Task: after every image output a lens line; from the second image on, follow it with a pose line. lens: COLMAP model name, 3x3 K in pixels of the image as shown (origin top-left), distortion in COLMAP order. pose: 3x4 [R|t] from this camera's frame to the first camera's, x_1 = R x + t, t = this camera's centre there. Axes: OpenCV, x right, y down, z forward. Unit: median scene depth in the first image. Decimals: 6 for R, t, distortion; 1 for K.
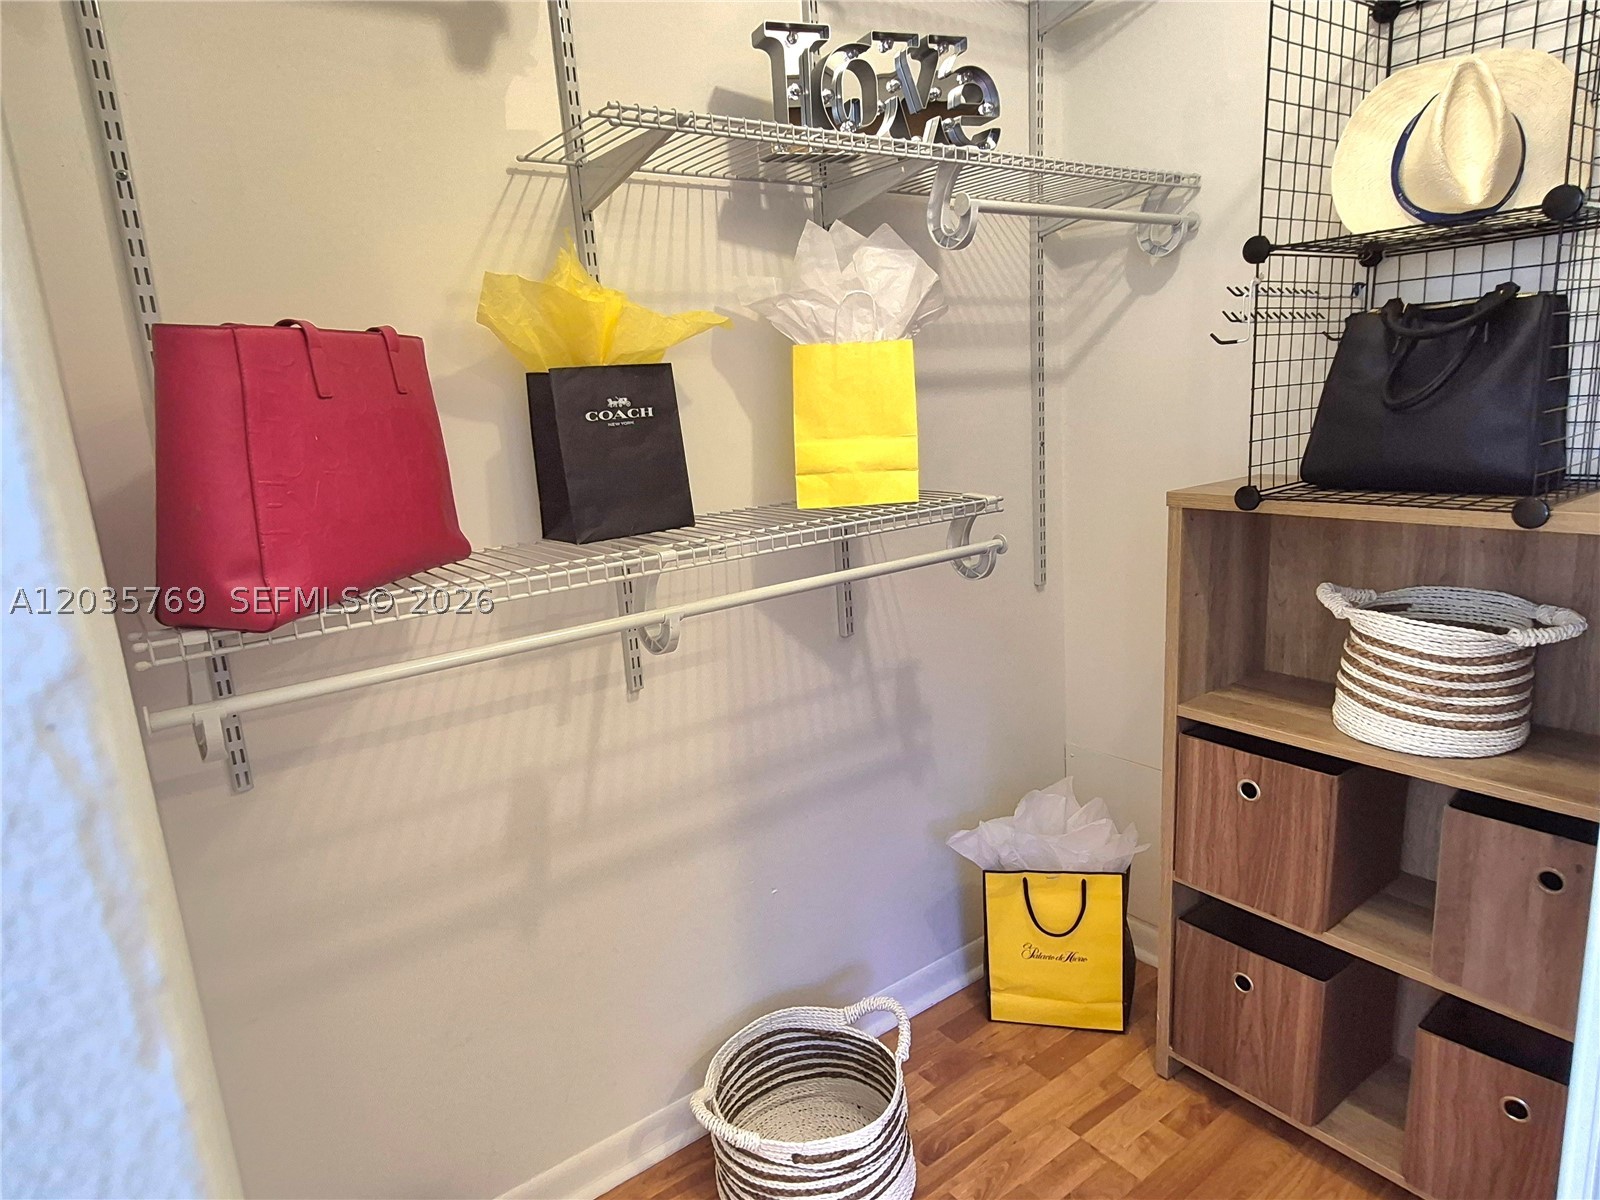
lens RADIAL K [[969.7, 0, 792.5], [0, 969.7, 603.6], [0, 0, 1]] dist [0.001800, 0.000722]
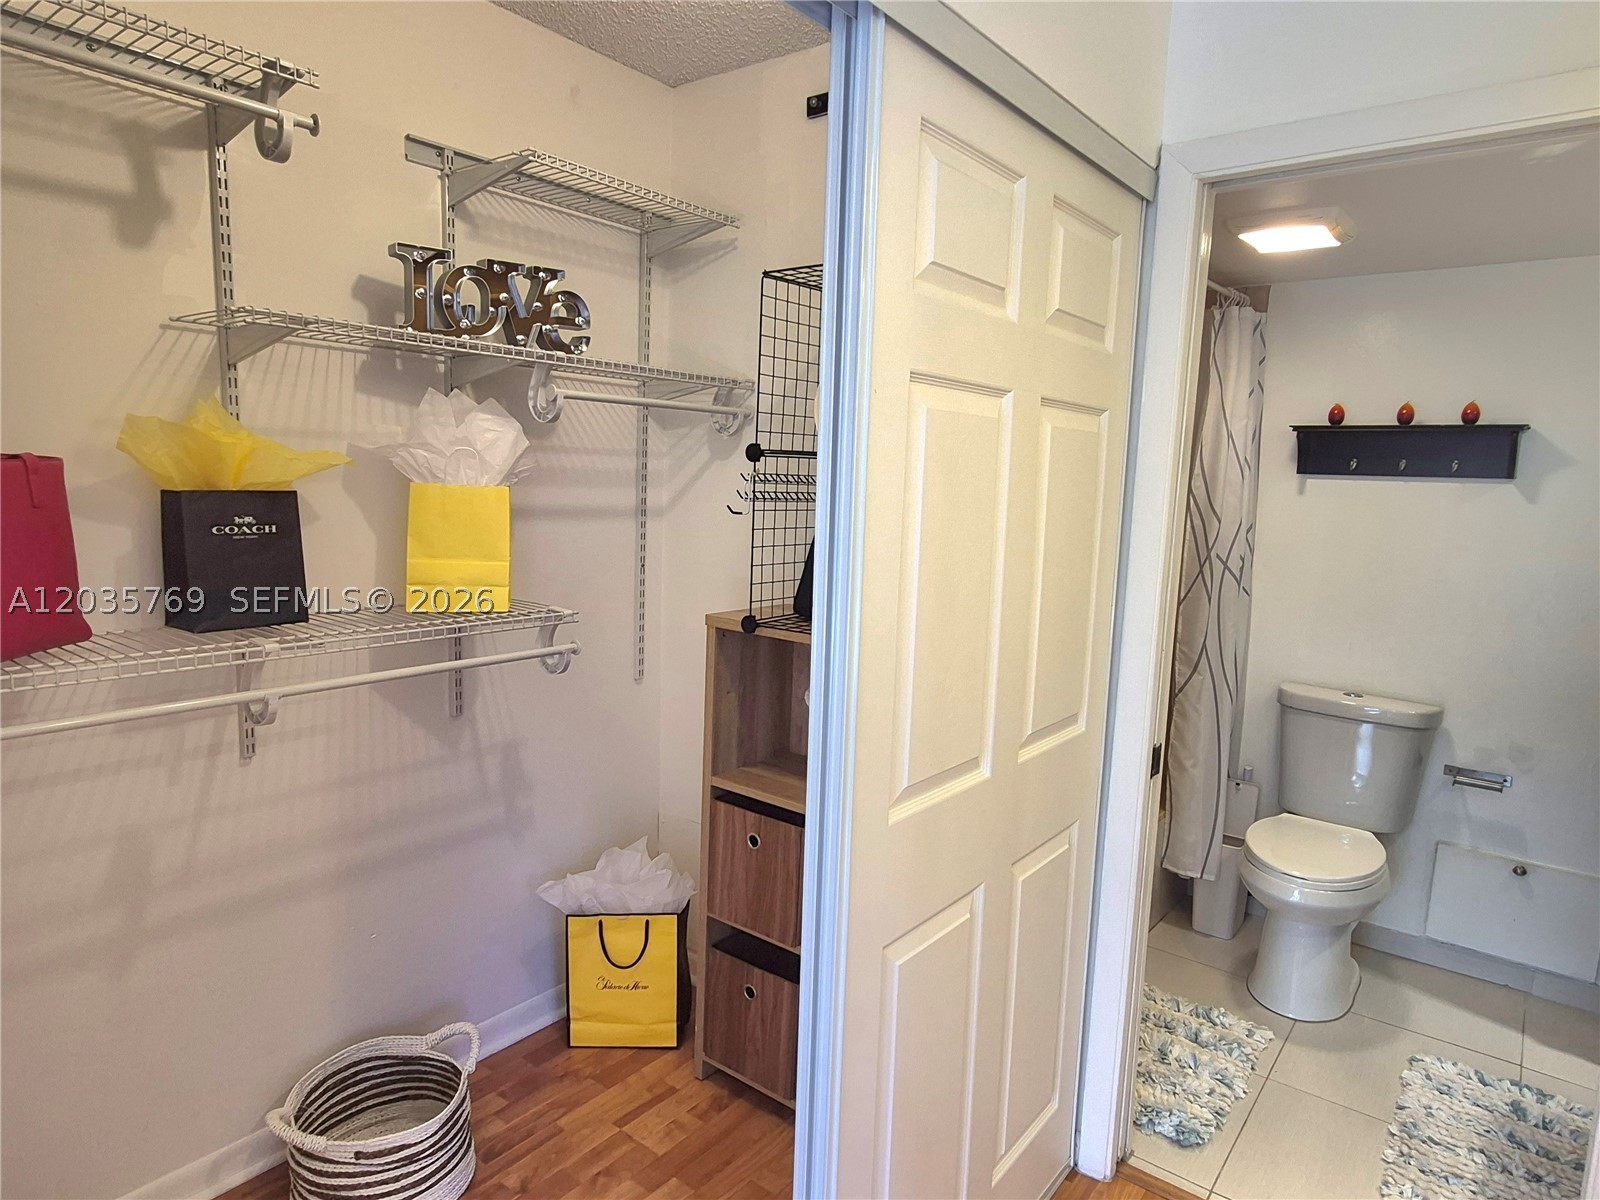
lens RADIAL K [[969.7, 0, 796.0], [0, 969.7, 602.6], [0, 0, 1]] dist [0.001800, 0.000722]
pose [[0.958348, 0.062938, 0.278583, 0.136271], [-0.038461, 0.994971, -0.092480, -0.013326], [-0.283002, 0.077913, 0.955949, -0.325610]]
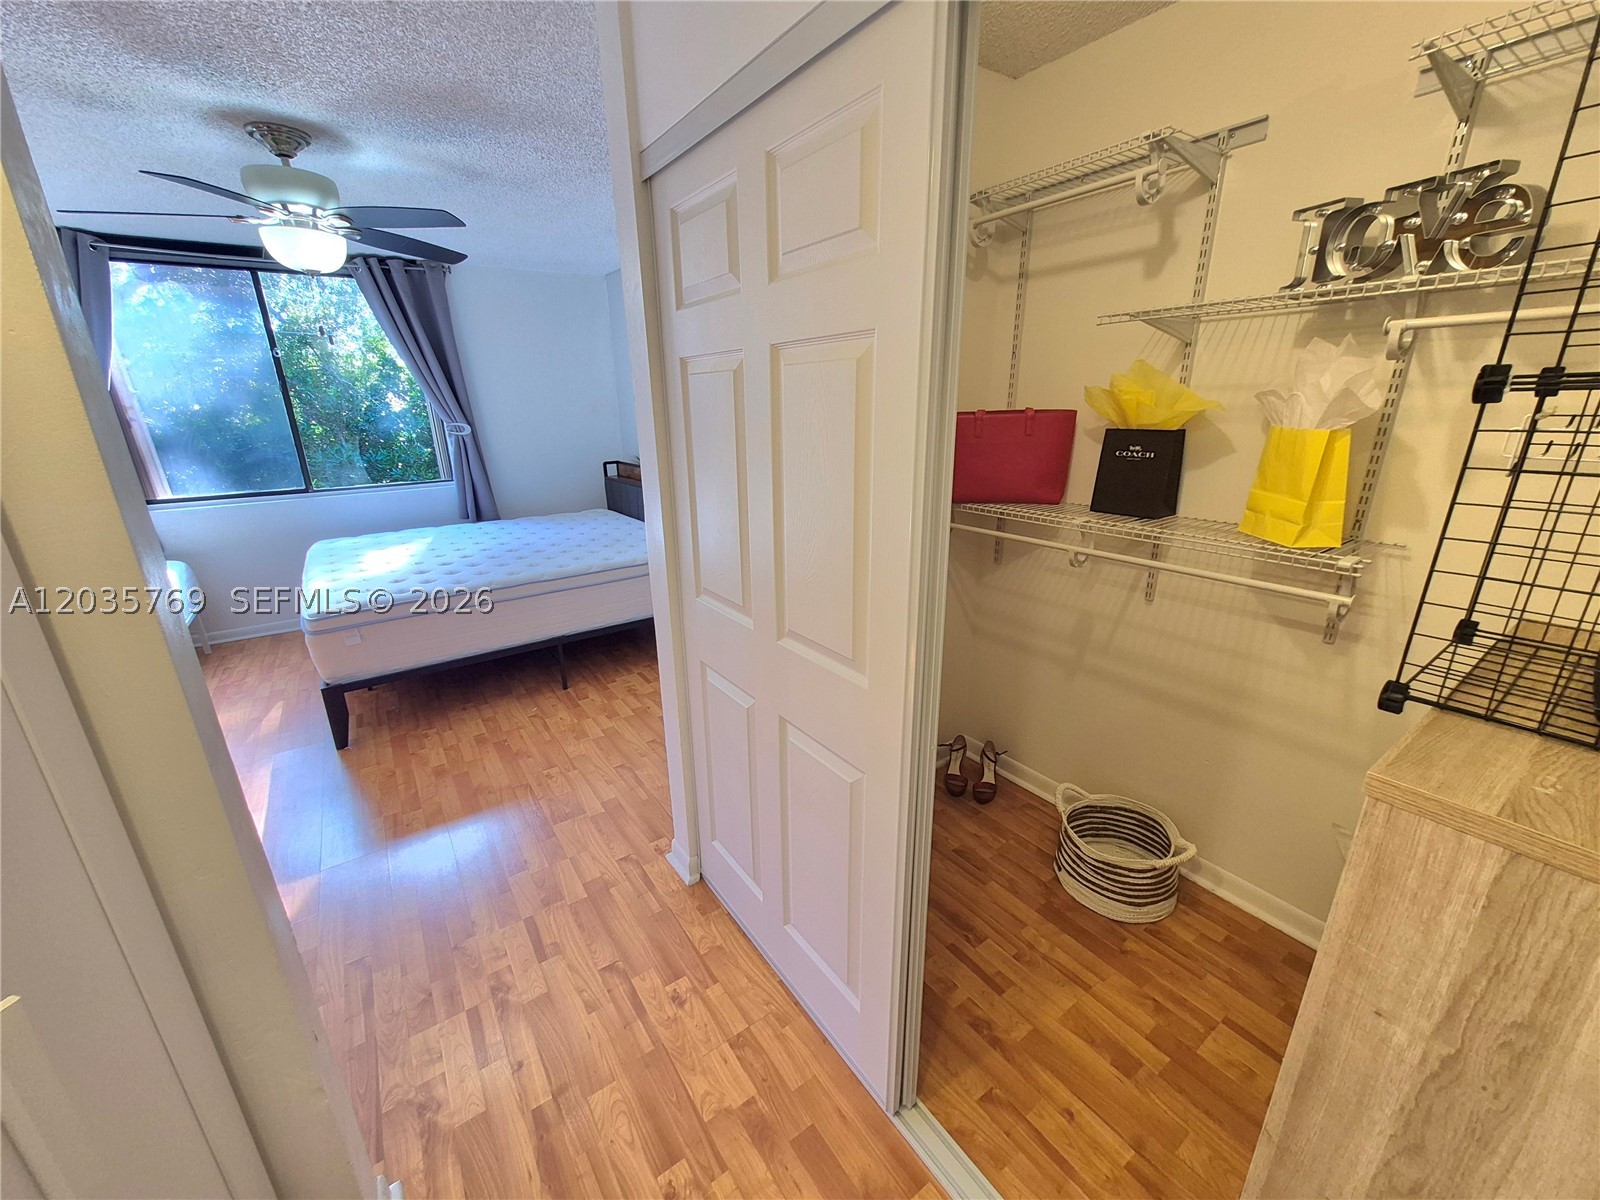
lens RADIAL K [[625.0, 0, 803.4], [0, 625.0, 610.0], [0, 0, 1]] dist [0.002473, -0.000145]
pose [[-0.015523, 0.379619, -0.925013, 1.000052], [-0.204176, 0.904428, 0.374597, -0.216304], [0.978811, 0.194680, 0.063469, 0.270874]]
